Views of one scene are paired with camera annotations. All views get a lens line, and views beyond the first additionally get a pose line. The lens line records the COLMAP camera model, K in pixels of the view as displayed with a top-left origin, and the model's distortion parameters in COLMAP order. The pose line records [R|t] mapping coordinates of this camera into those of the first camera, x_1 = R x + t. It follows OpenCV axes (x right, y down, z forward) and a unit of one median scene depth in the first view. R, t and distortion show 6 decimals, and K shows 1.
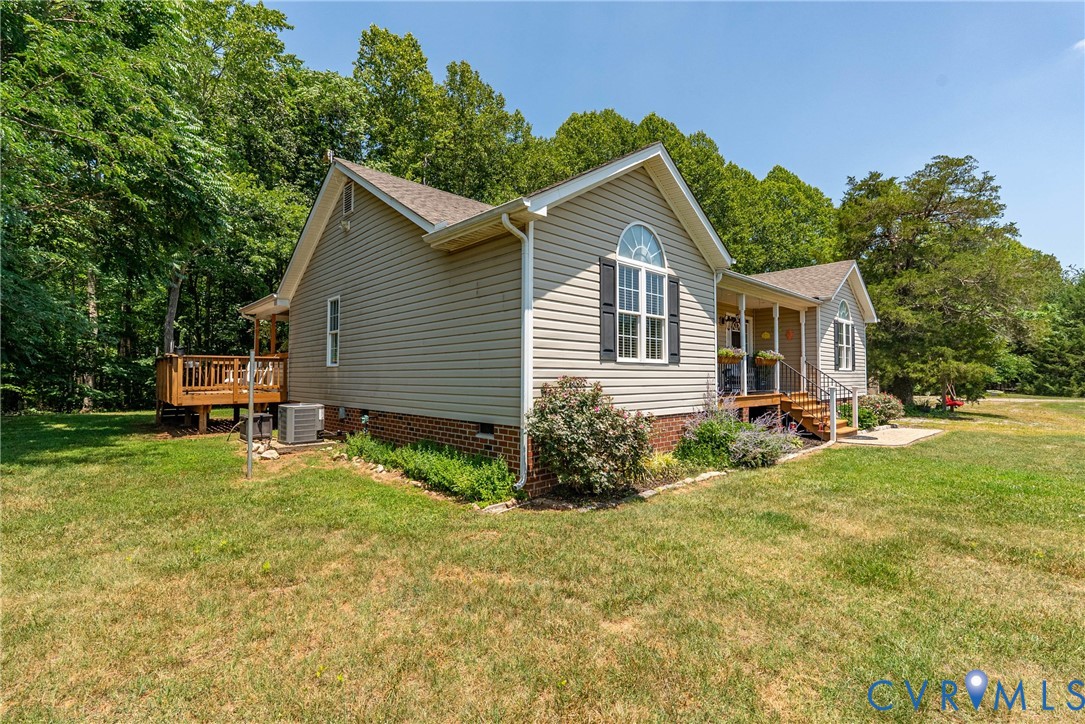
lens RADIAL K [[483.6, 0, 542.5], [0, 483.6, 362.0], [0, 0, 1]] dist [-0.002660, -0.000358]
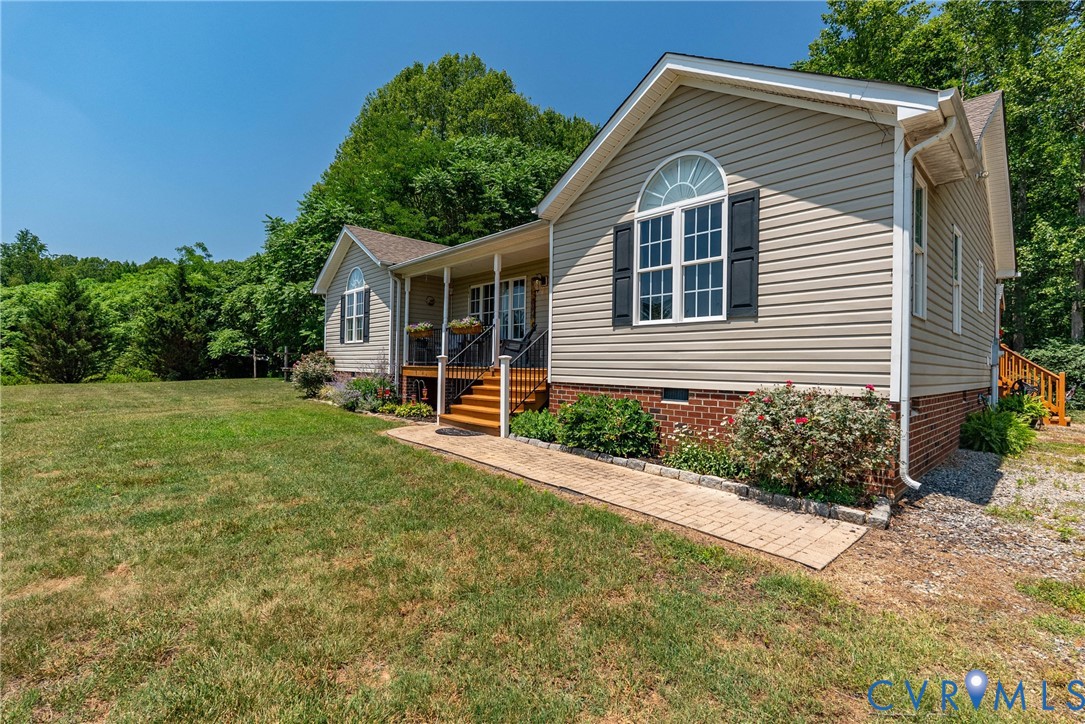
lens RADIAL K [[483.6, 0, 542.5], [0, 483.6, 362.0], [0, 0, 1]] dist [-0.002660, -0.000358]
pose [[-0.009929, 0.000792, -0.999950, 1.065626], [0.026809, 0.999640, 0.000526, 0.063310], [0.999591, -0.026802, -0.009947, 0.789983]]
